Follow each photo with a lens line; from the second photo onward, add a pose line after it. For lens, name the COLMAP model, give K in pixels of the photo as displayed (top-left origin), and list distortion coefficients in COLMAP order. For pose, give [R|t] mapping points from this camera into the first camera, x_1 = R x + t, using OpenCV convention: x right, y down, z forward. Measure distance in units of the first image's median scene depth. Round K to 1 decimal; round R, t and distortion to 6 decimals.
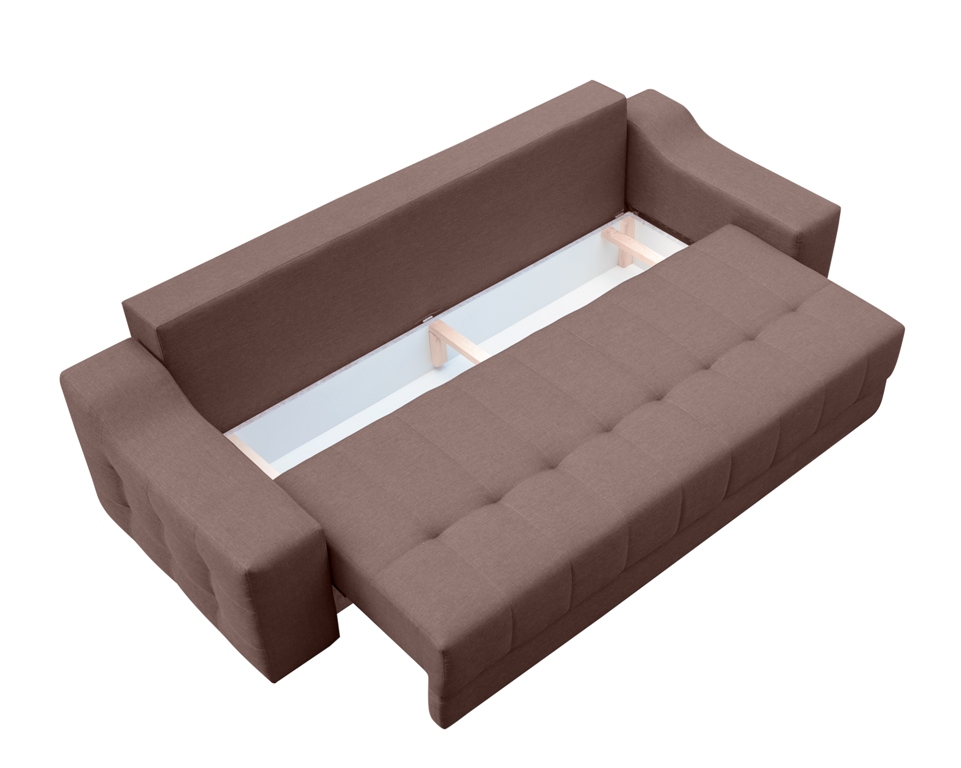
lens RADIAL K [[1334.1, 0, 480.5], [0, 1334.1, 384.0], [0, 0, 1]] dist [-0.035818, -0.015333]
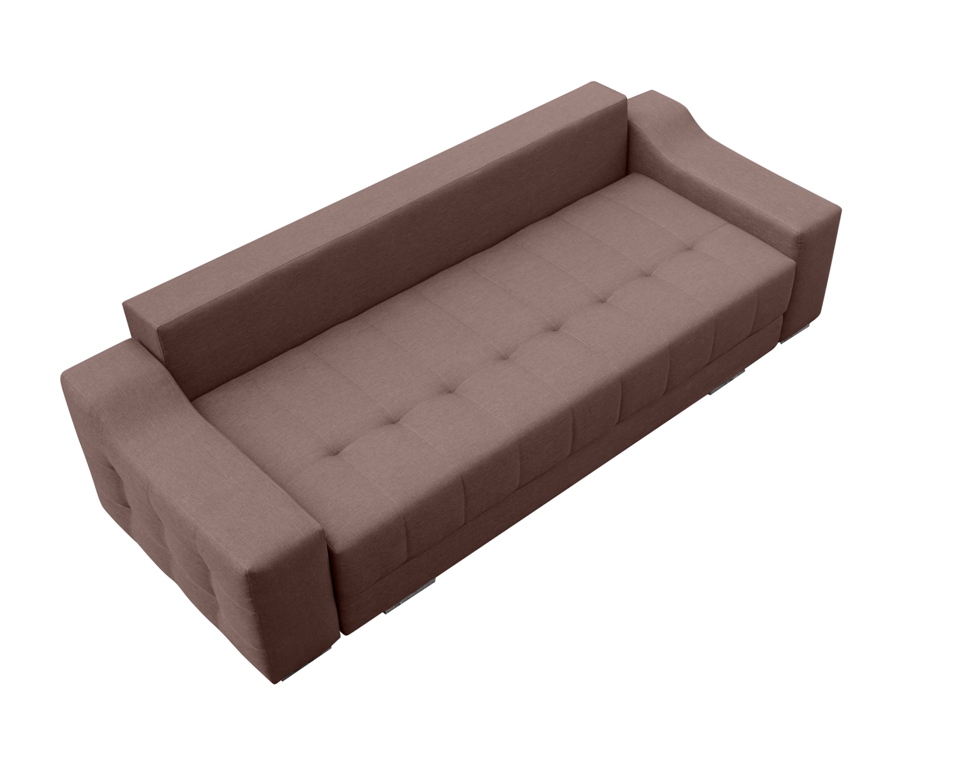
lens RADIAL K [[1334.1, 0, 480.5], [0, 1334.1, 384.0], [0, 0, 1]] dist [-0.035818, -0.015333]
pose [[0.999788, -0.013696, -0.015346, 0.093600], [0.013580, 0.999878, -0.007662, 0.064228], [0.015449, 0.007452, 0.999853, -0.065707]]
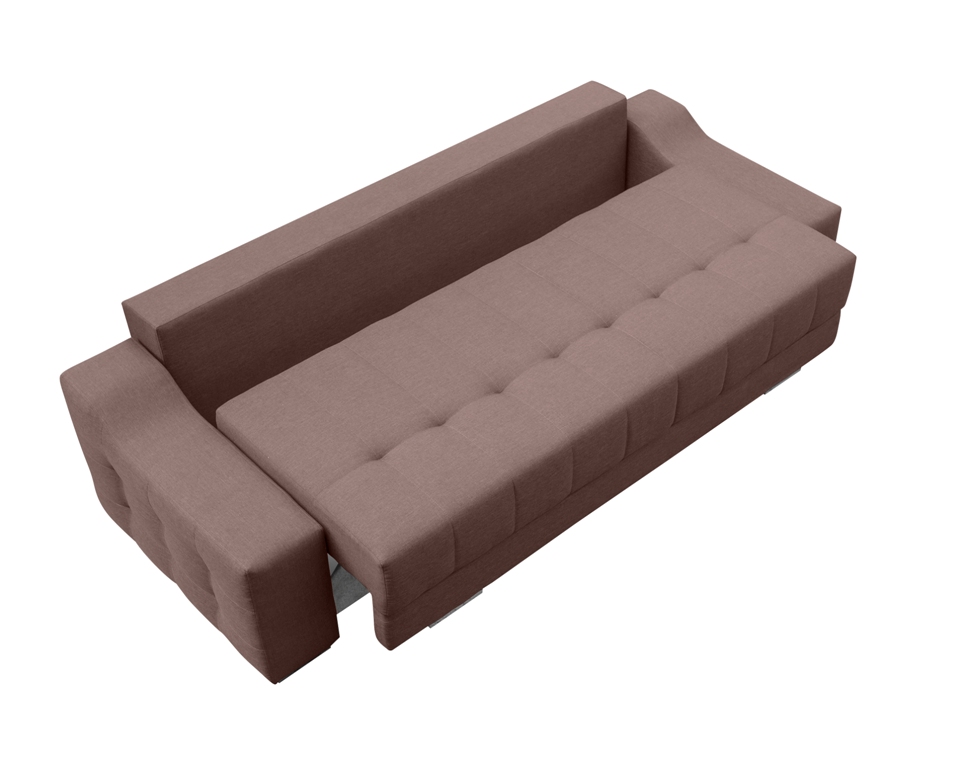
lens RADIAL K [[1334.1, 0, 480.5], [0, 1334.1, 384.0], [0, 0, 1]] dist [-0.035818, -0.015333]
pose [[0.999785, -0.014352, -0.014997, 0.055409], [0.014241, 0.999871, -0.007448, 0.063212], [0.015102, 0.007233, 0.999860, -0.006281]]
